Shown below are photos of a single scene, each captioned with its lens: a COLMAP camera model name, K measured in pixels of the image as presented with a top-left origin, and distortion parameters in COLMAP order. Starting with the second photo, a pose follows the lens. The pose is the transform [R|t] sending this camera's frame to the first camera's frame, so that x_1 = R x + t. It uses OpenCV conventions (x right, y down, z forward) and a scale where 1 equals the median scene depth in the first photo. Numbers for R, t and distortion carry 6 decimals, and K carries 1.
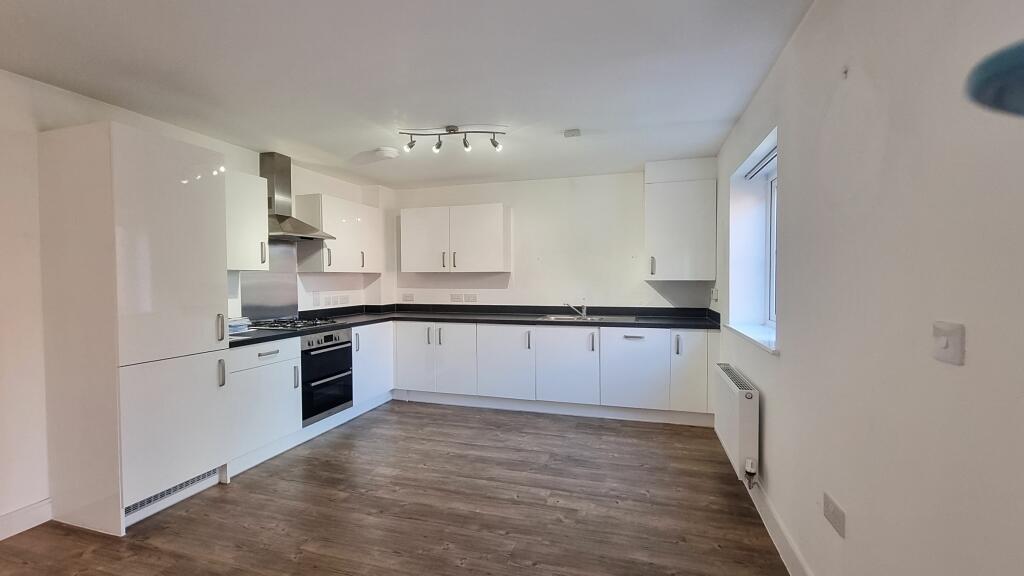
lens RADIAL K [[426.2, 0, 514.6], [0, 426.2, 290.8], [0, 0, 1]] dist [0.003975, 0.000459]
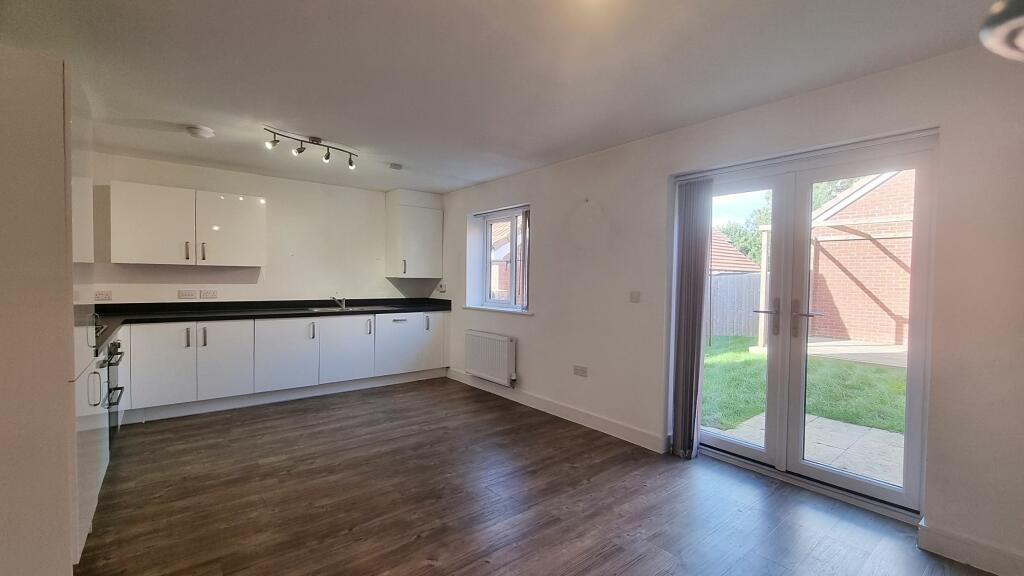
lens RADIAL K [[426.2, 0, 512.2], [0, 426.2, 288.8], [0, 0, 1]] dist [0.003975, 0.000459]
pose [[0.572055, -0.007958, 0.820177, -0.611914], [0.008294, 0.999958, 0.003917, 0.008794], [-0.820173, 0.004562, 0.572097, -0.049100]]
